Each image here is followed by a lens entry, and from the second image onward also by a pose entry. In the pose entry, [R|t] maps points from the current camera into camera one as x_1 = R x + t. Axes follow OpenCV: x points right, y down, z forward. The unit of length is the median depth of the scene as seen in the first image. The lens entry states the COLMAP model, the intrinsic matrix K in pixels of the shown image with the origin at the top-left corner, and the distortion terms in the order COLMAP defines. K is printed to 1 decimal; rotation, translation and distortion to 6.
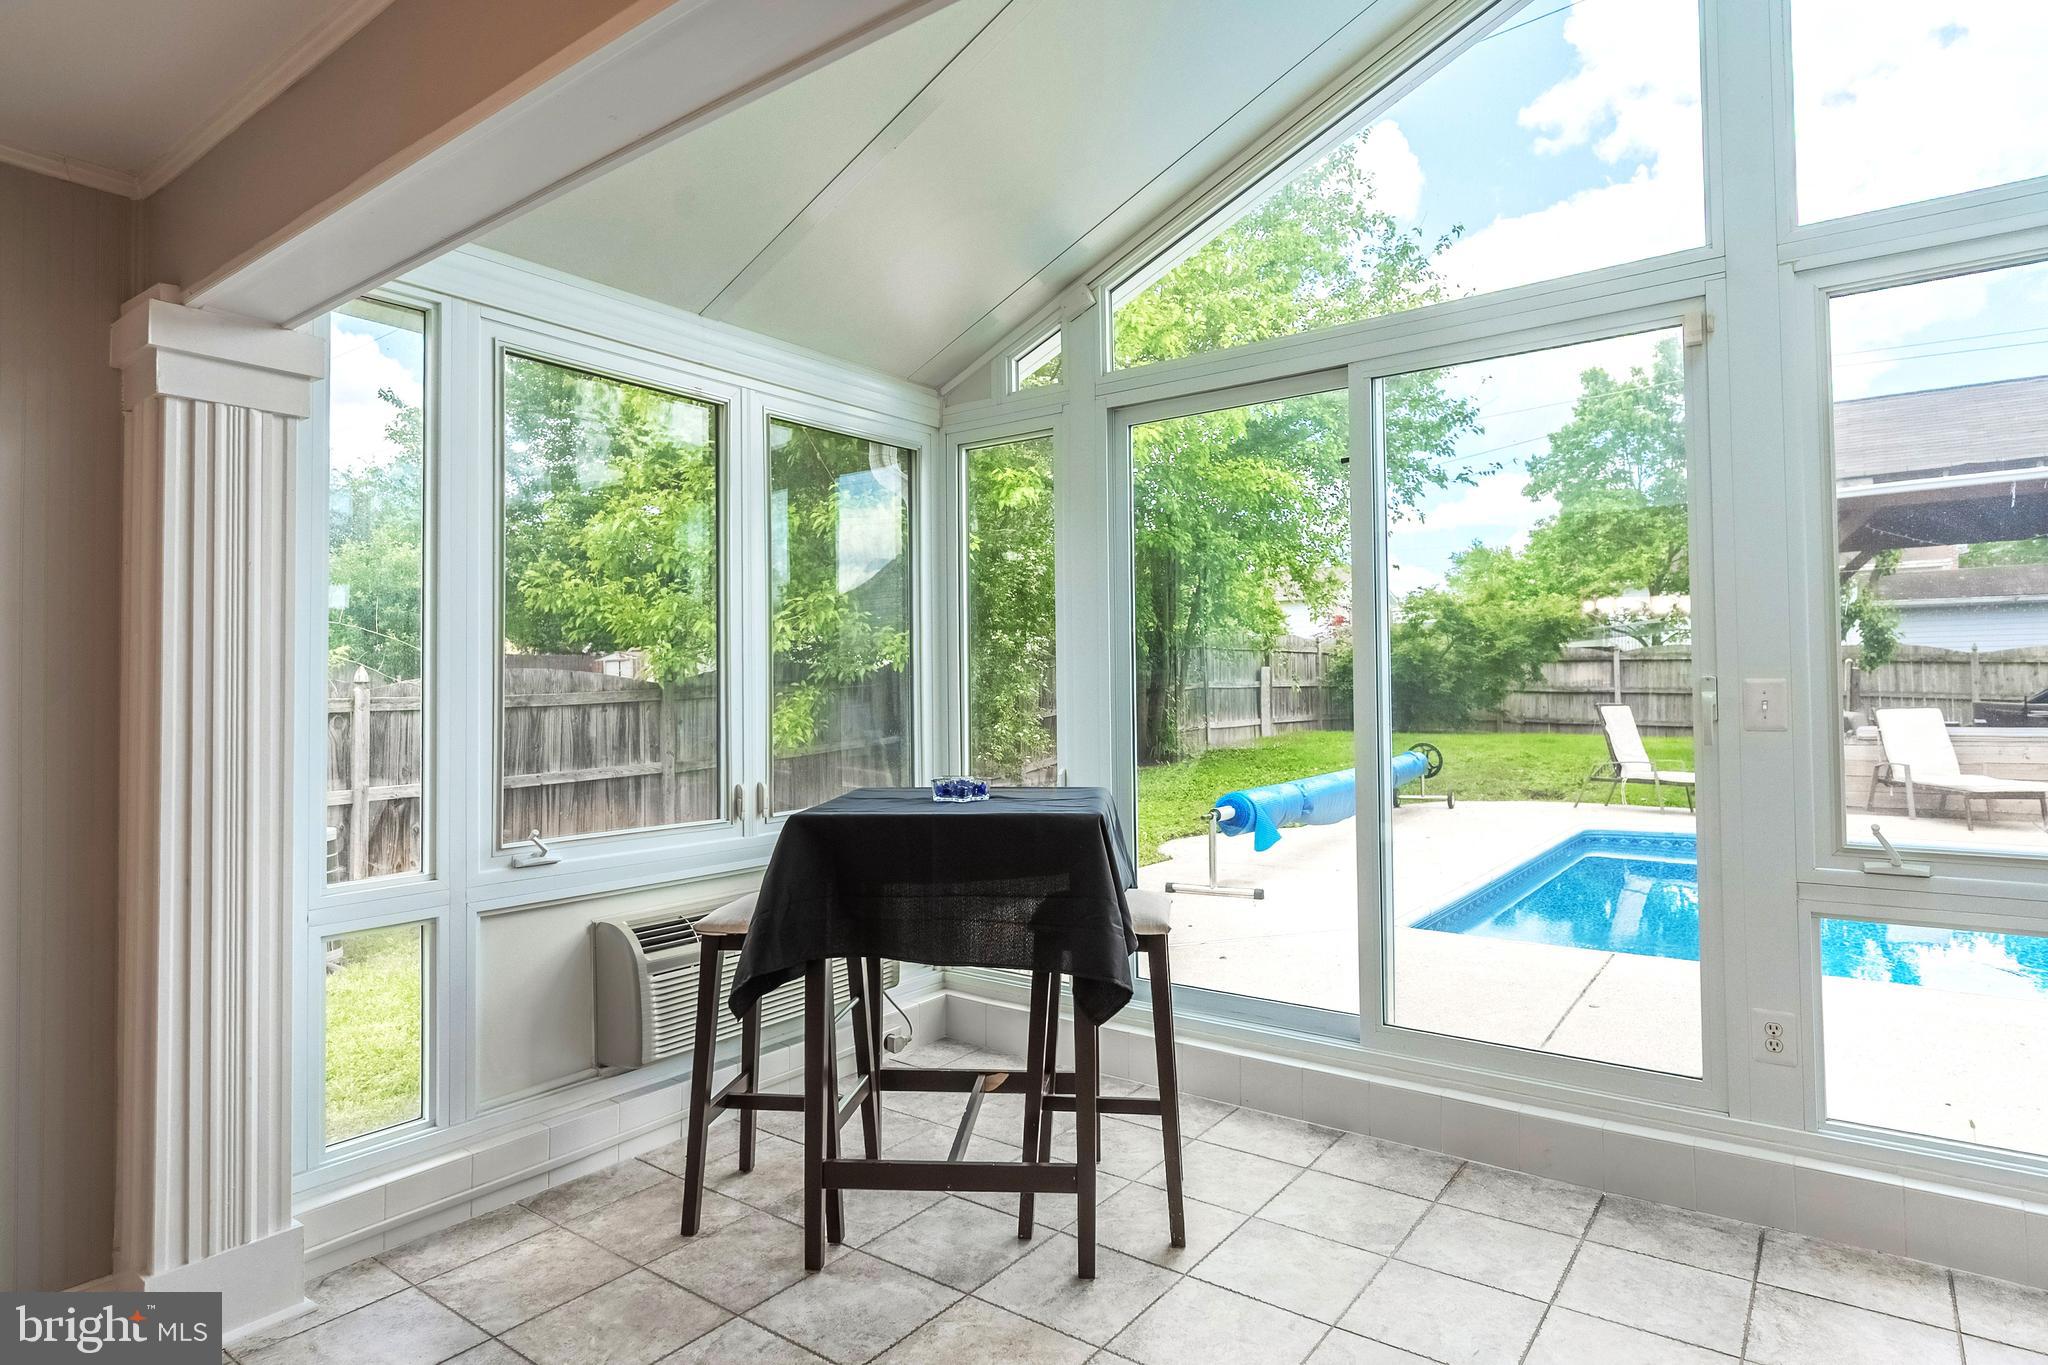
lens RADIAL K [[1113.9, 0, 1033.7], [0, 1113.9, 648.4], [0, 0, 1]] dist [-0.014204, 0.001007]
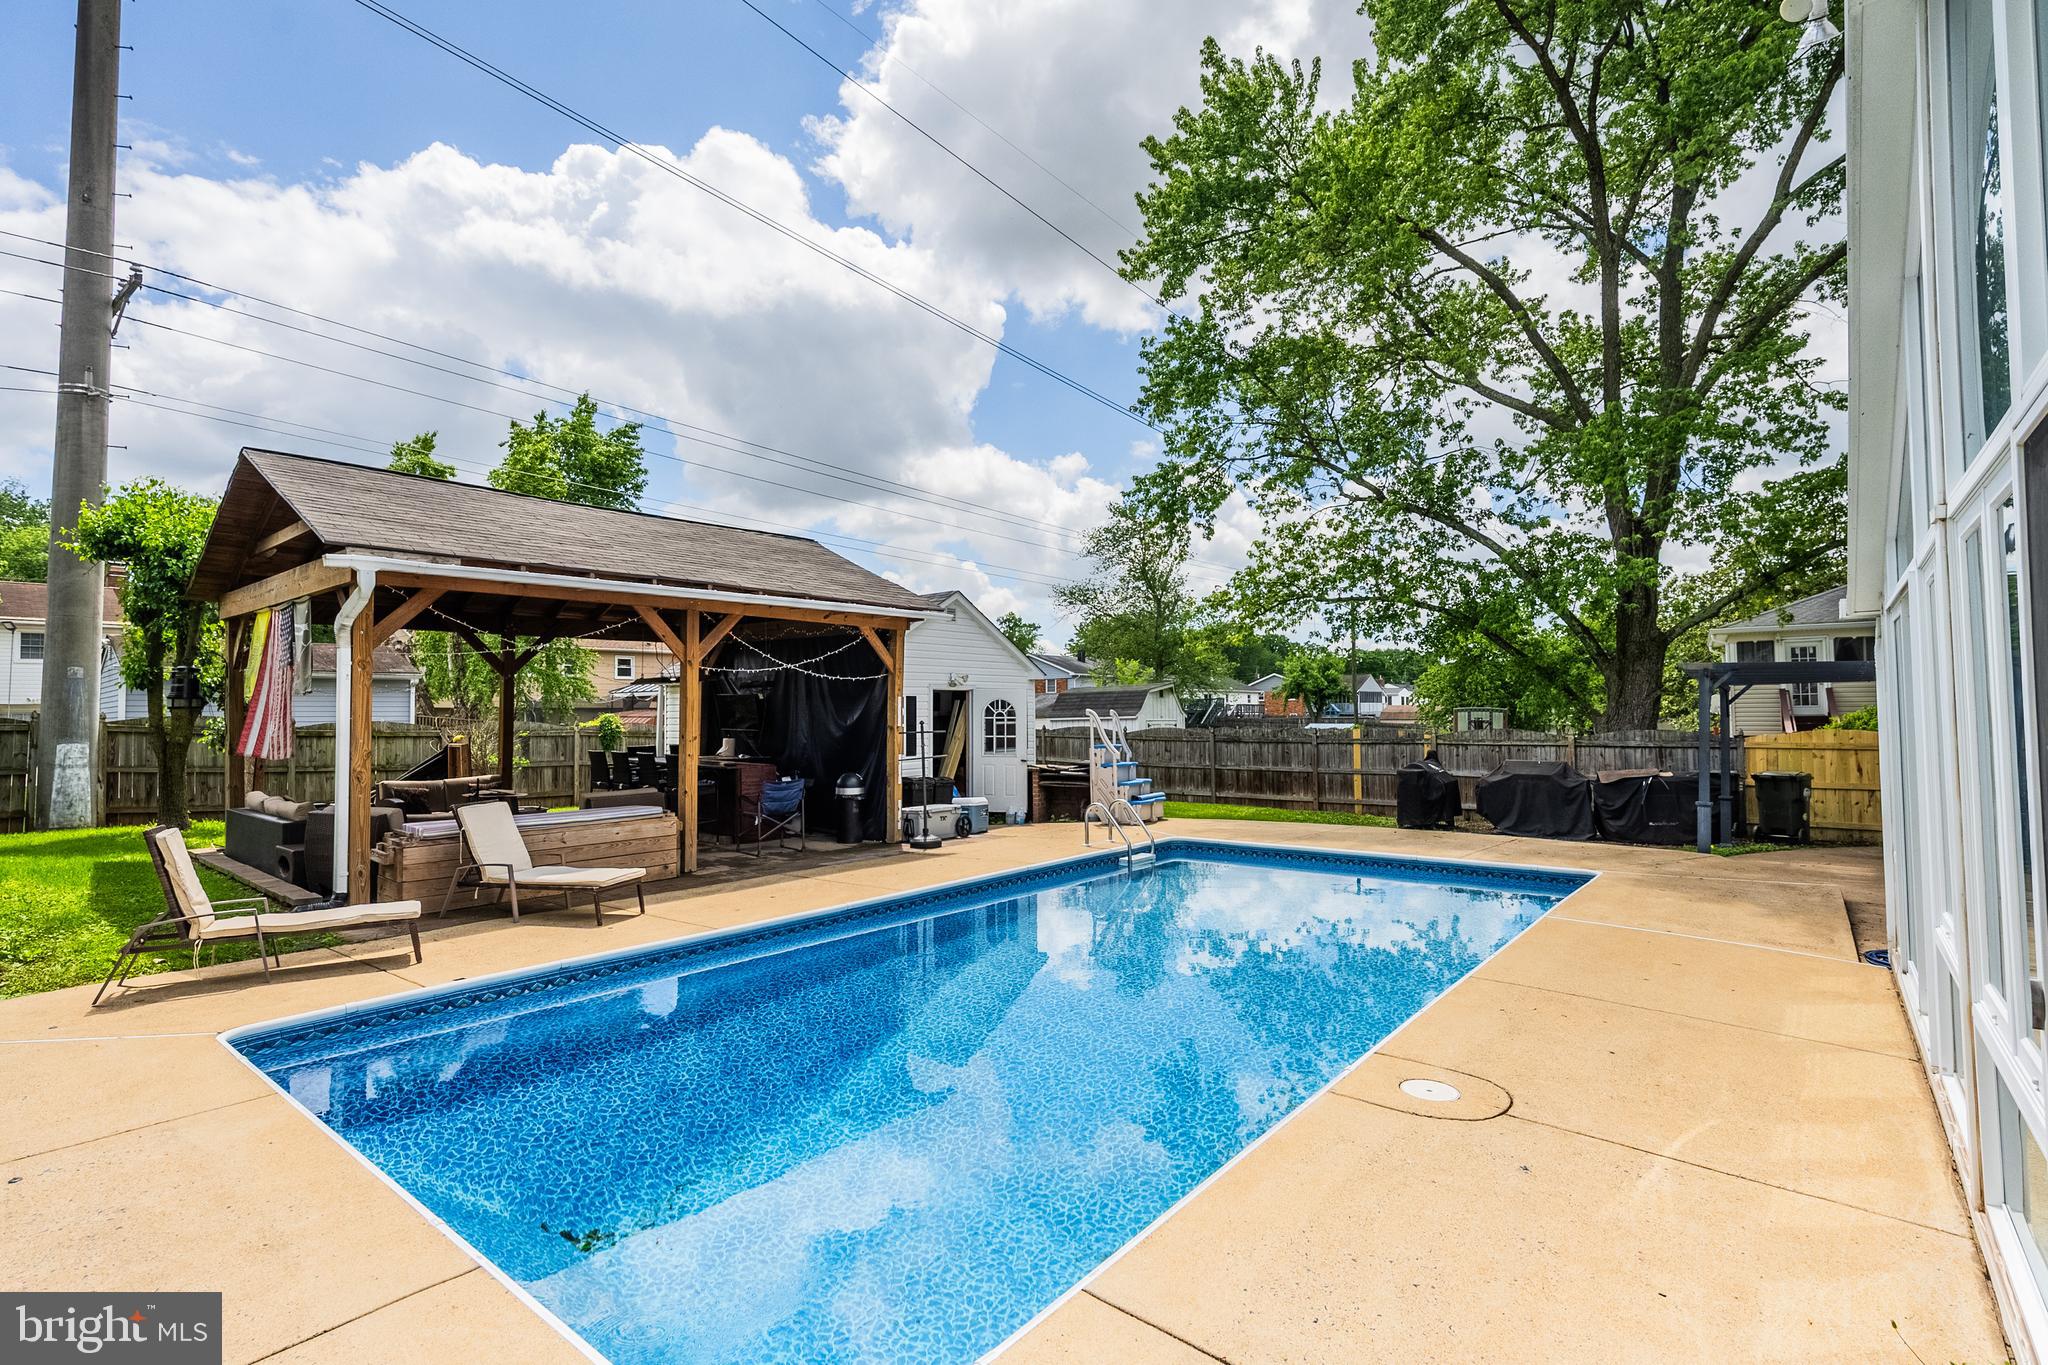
lens RADIAL K [[944.0, 0, 1020.9], [0, 944.0, 683.7], [0, 0, 1]] dist [0.003580, 0.000209]
pose [[0.054108, 0.049296, 0.997318, -0.014398], [-0.025598, 0.998521, -0.047967, -0.022253], [-0.998207, -0.022934, 0.055290, 0.477267]]
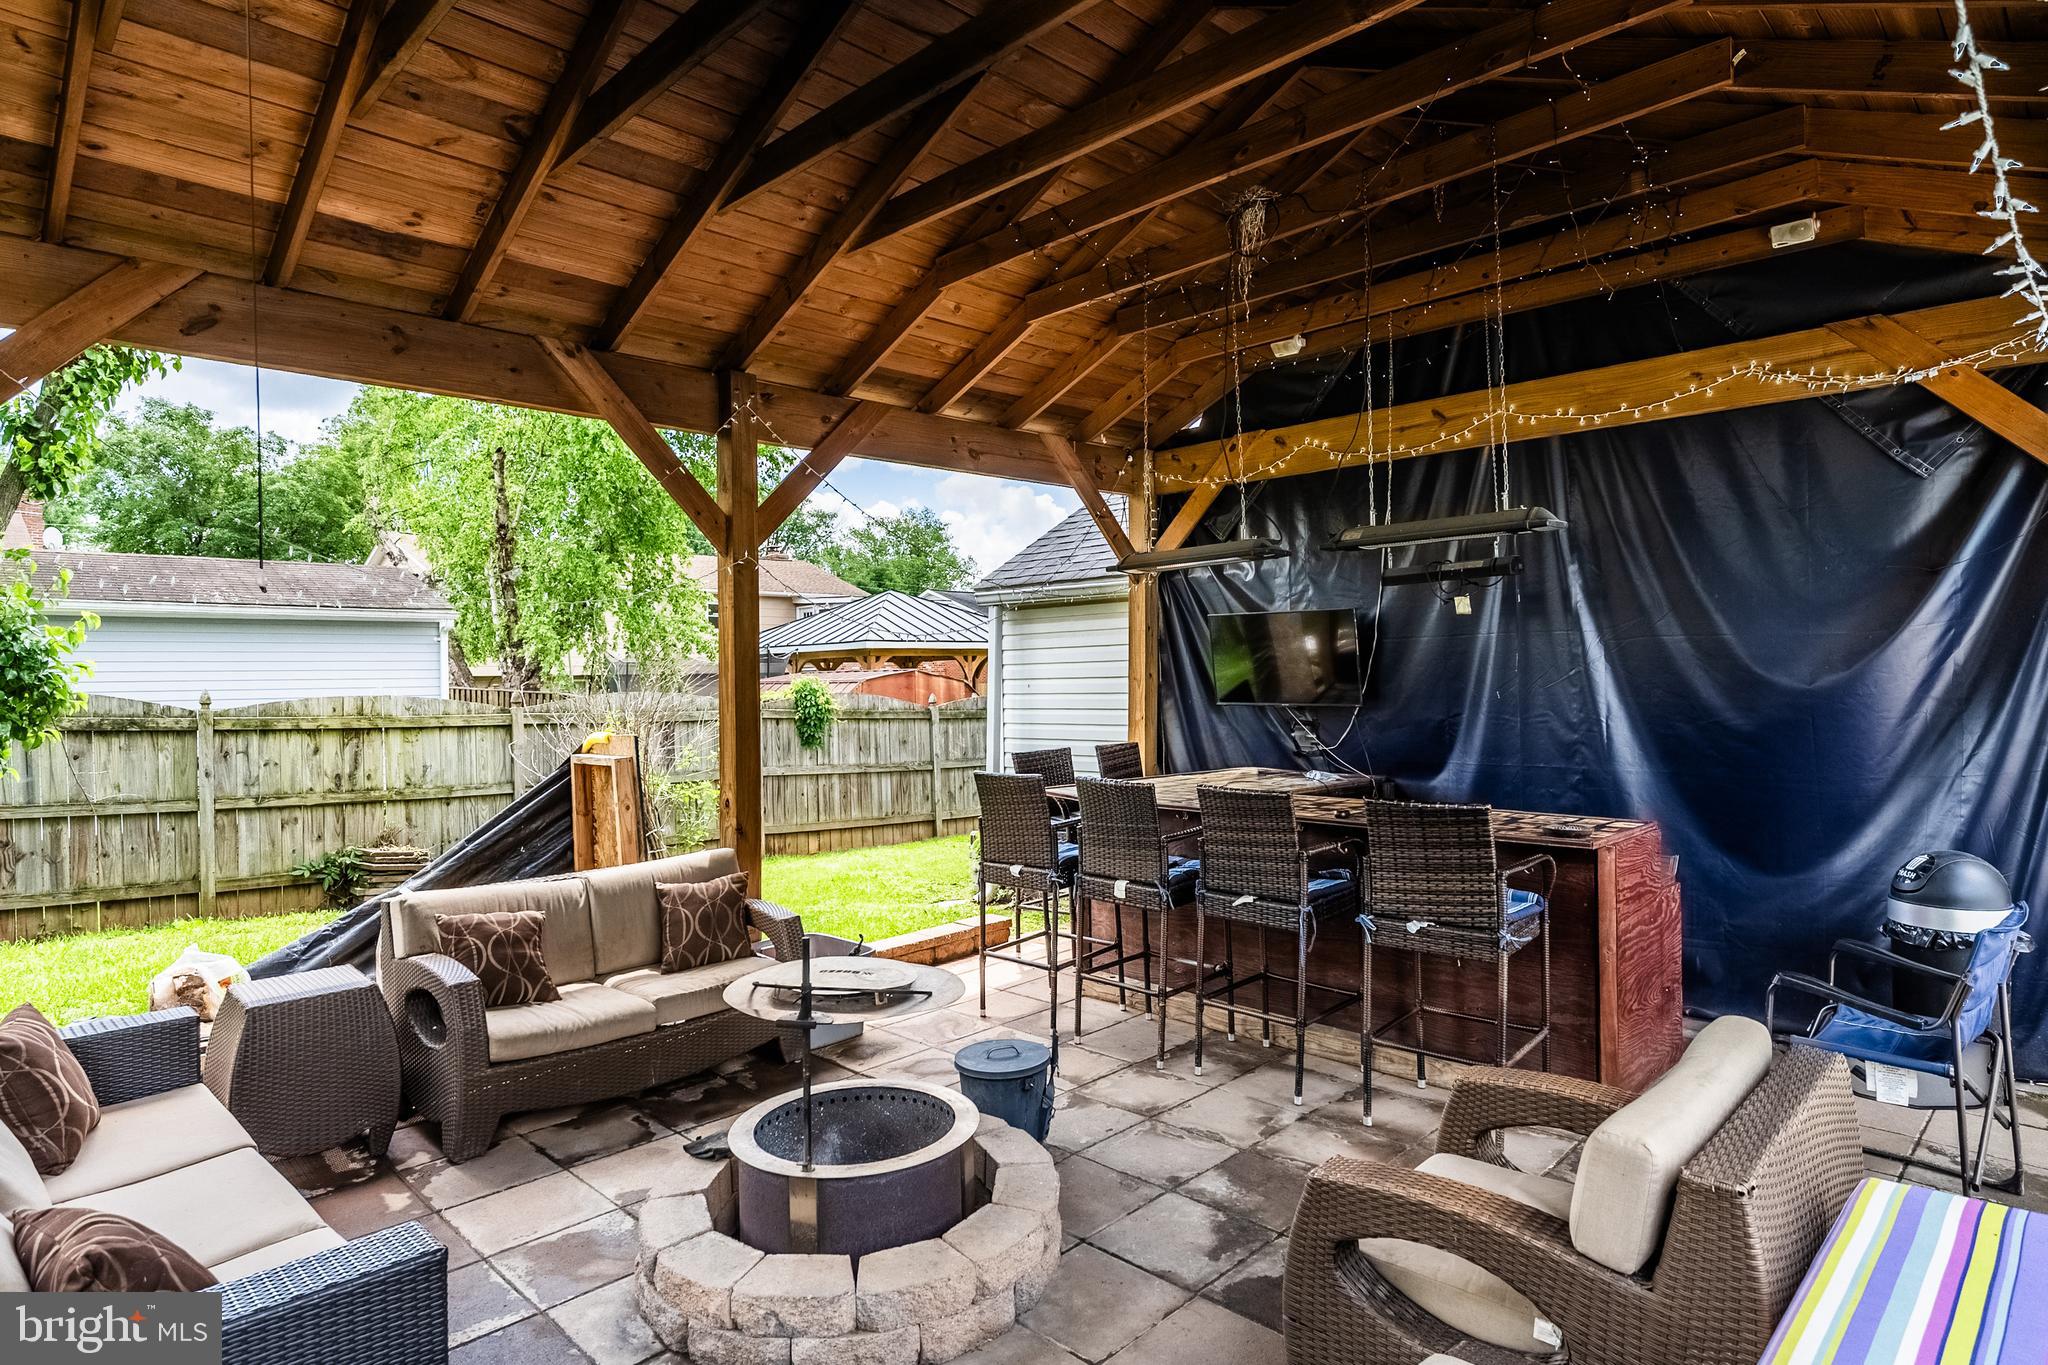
lens RADIAL K [[1113.9, 0, 1013.8], [0, 1113.9, 683.0], [0, 0, 1]] dist [-0.014204, 0.001007]
pose [[0.139911, 0.014492, 0.990058, 0.797674], [-0.012102, 0.999843, -0.012925, -0.010552], [-0.990090, -0.010174, 0.140064, 1.088681]]
